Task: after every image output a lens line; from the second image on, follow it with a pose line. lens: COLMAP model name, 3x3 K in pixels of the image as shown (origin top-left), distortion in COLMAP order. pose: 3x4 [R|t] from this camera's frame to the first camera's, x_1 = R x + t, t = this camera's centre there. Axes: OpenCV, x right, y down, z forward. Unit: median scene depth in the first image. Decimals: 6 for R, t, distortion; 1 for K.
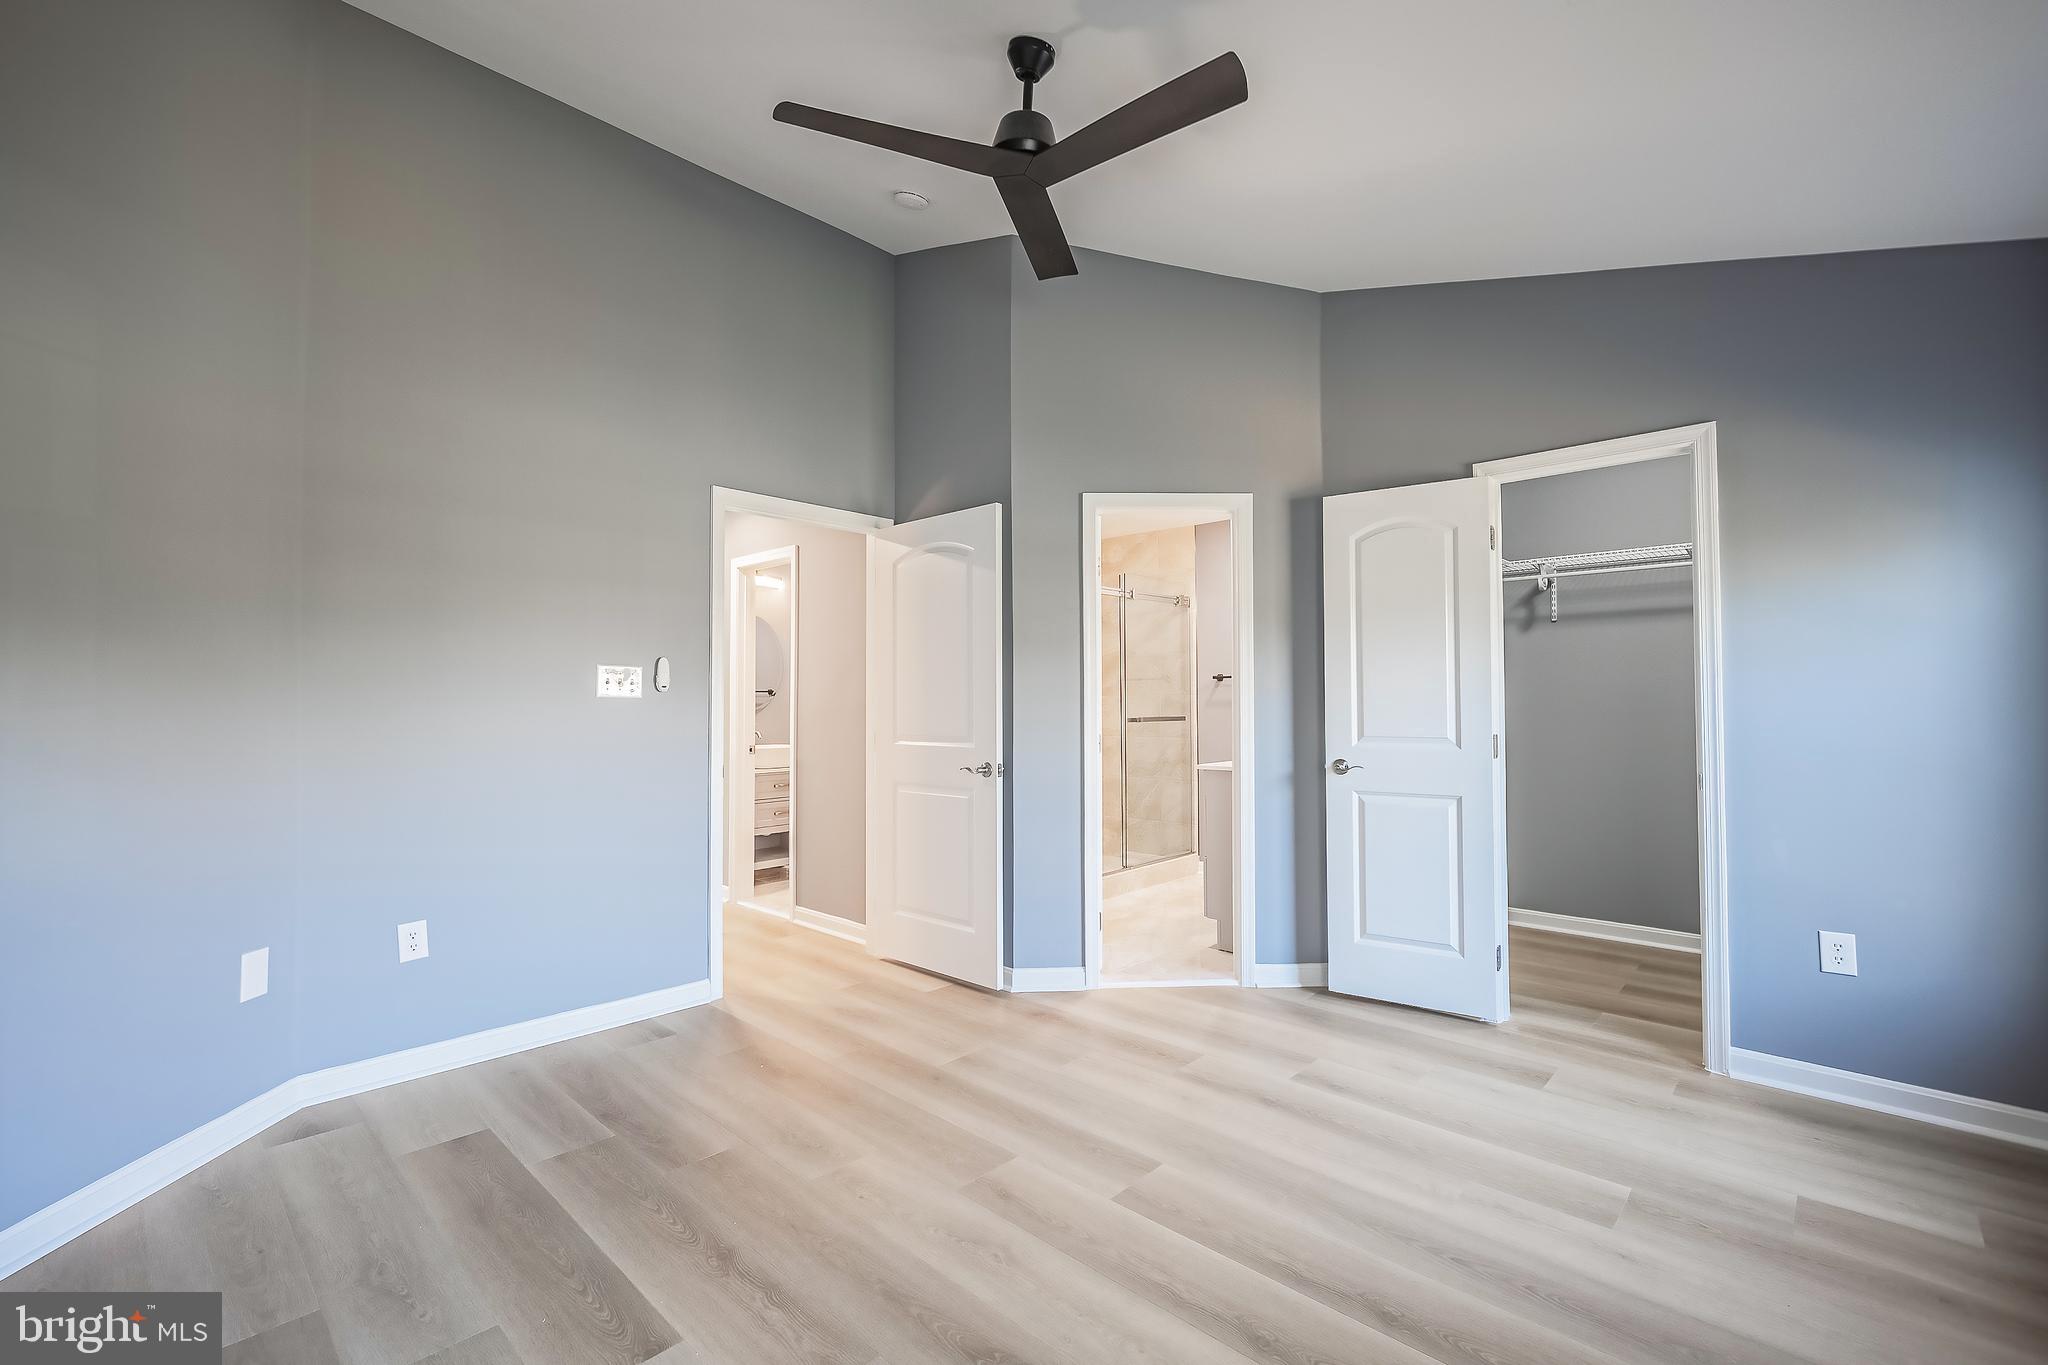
lens RADIAL K [[875.9, 0, 1017.9], [0, 875.9, 692.6], [0, 0, 1]] dist [0.000967, -0.000220]
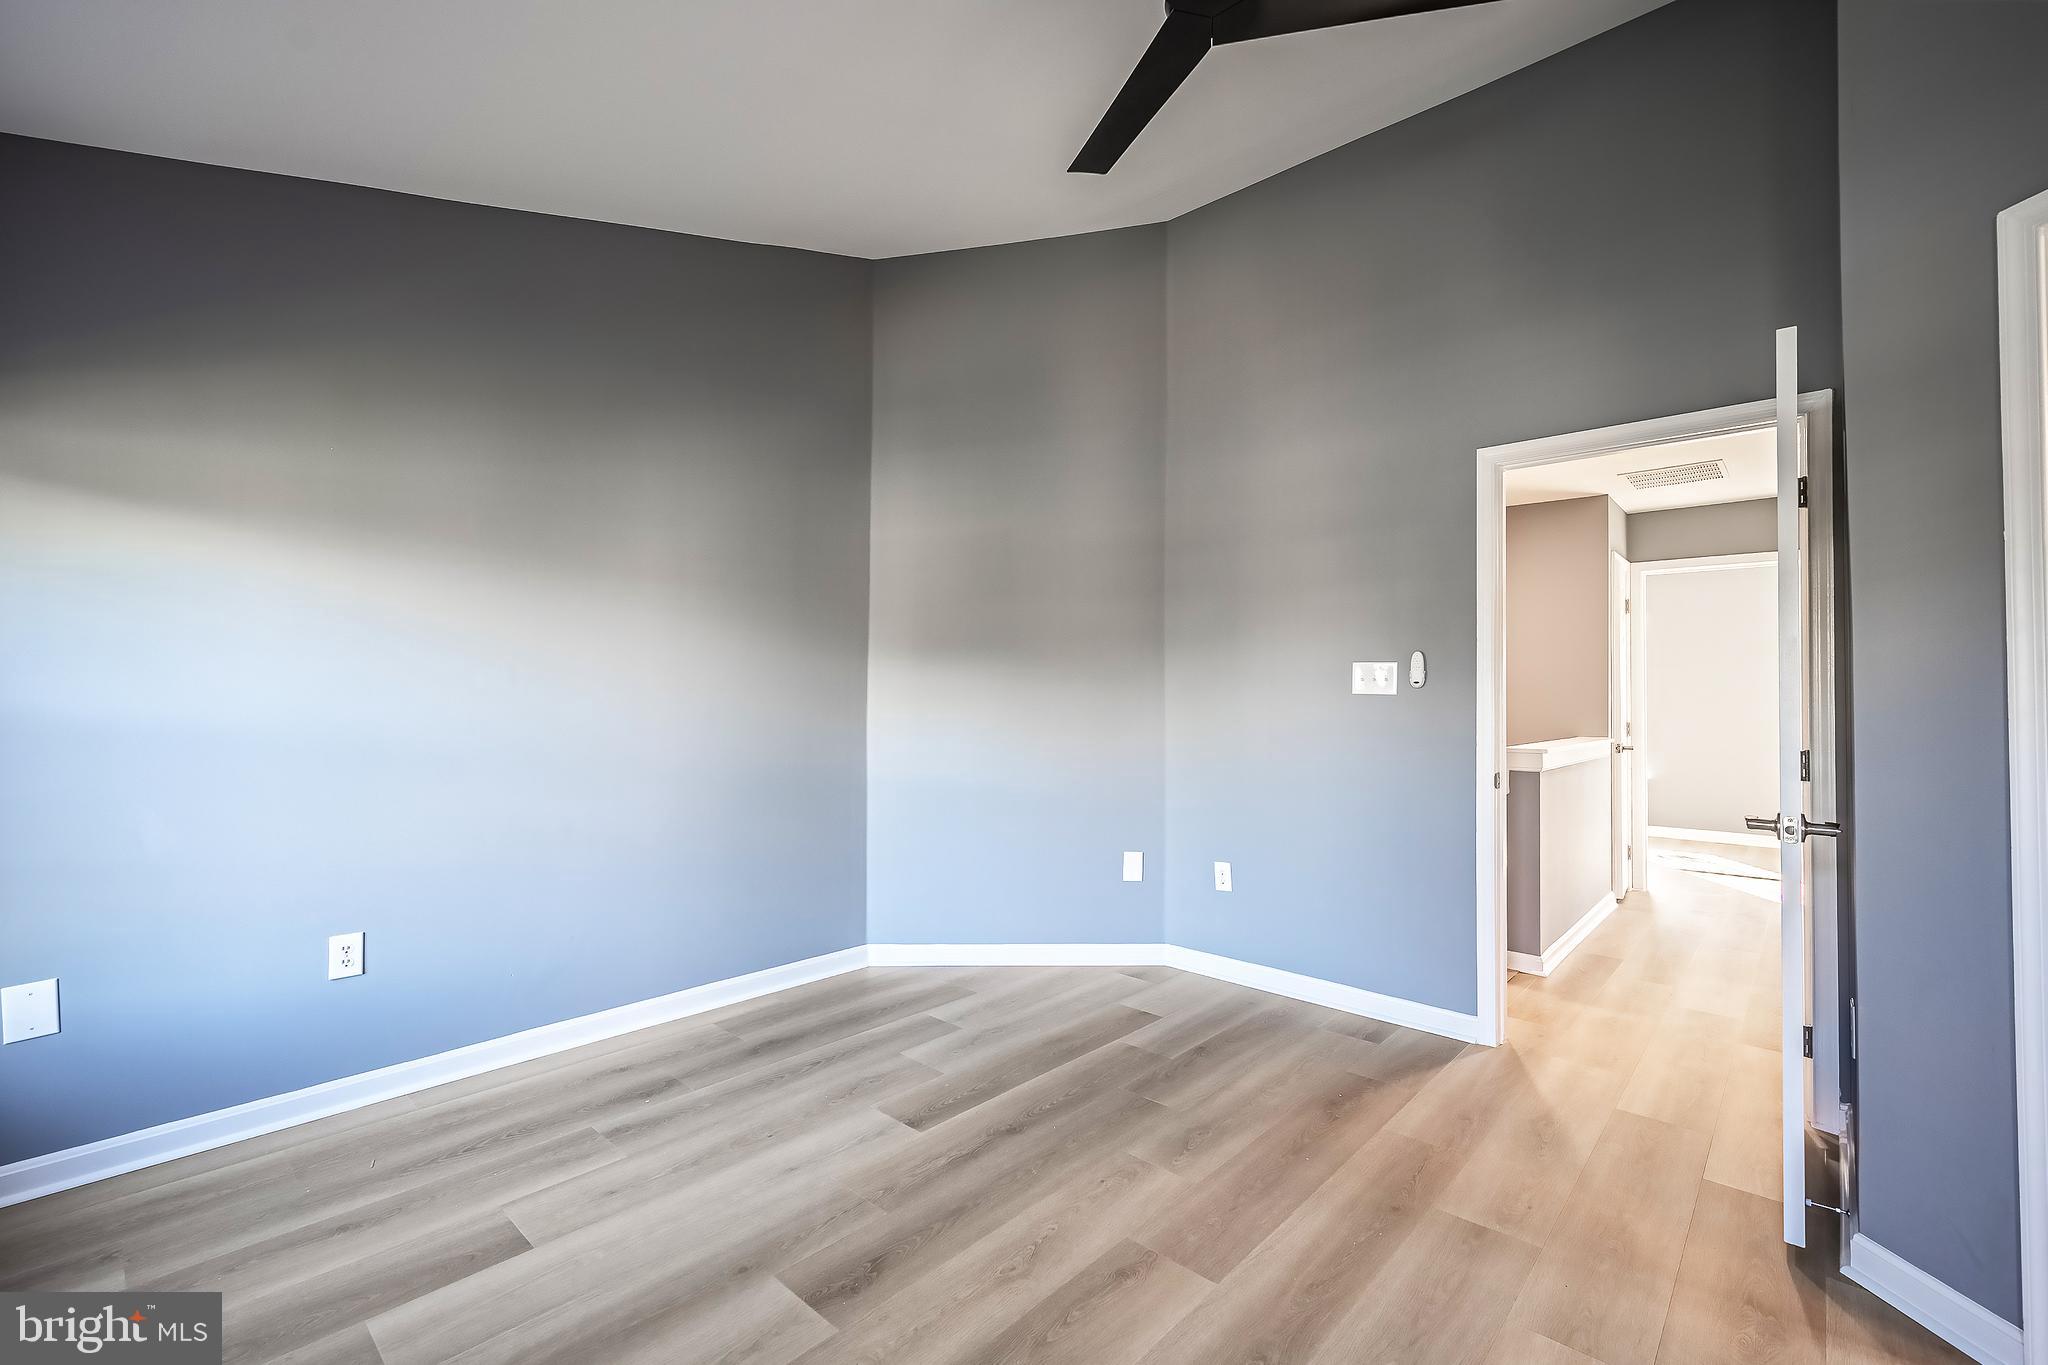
lens RADIAL K [[875.9, 0, 1022.1], [0, 875.9, 672.2], [0, 0, 1]] dist [0.000967, -0.000220]
pose [[0.019258, -0.023964, -0.999527, 0.582040], [0.010571, 0.999662, -0.023763, 0.000298], [0.999759, -0.010109, 0.019505, 0.601115]]
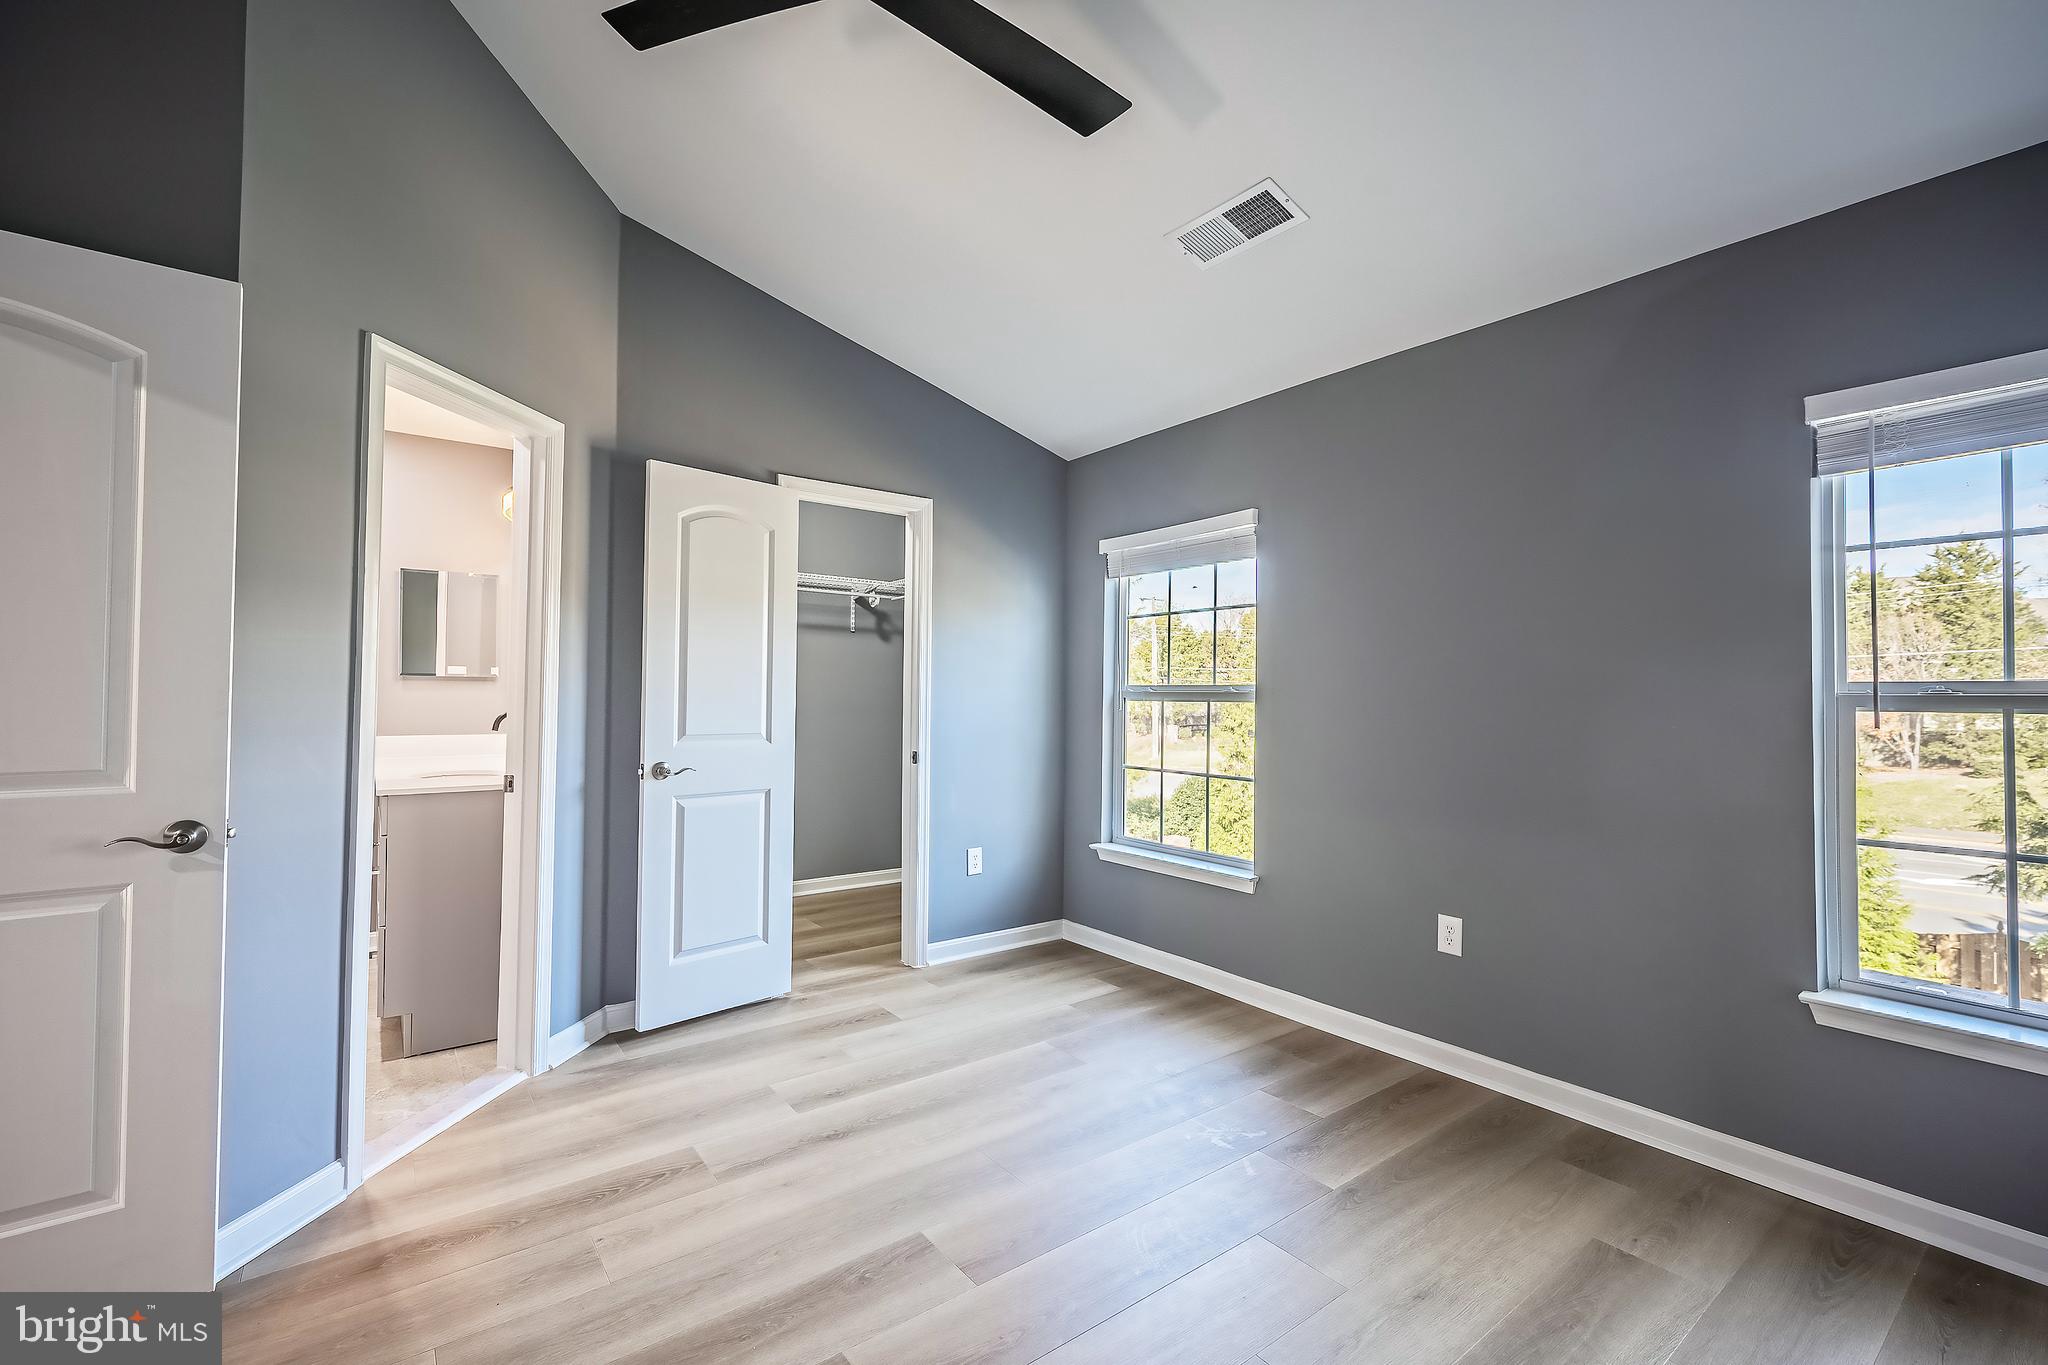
lens RADIAL K [[875.9, 0, 1016.3], [0, 875.9, 685.0], [0, 0, 1]] dist [0.000967, -0.000220]
pose [[0.161475, 0.019764, 0.986679, -0.492384], [-0.019586, 0.999667, -0.016819, 0.007032], [-0.986682, -0.016609, 0.161808, 0.558163]]
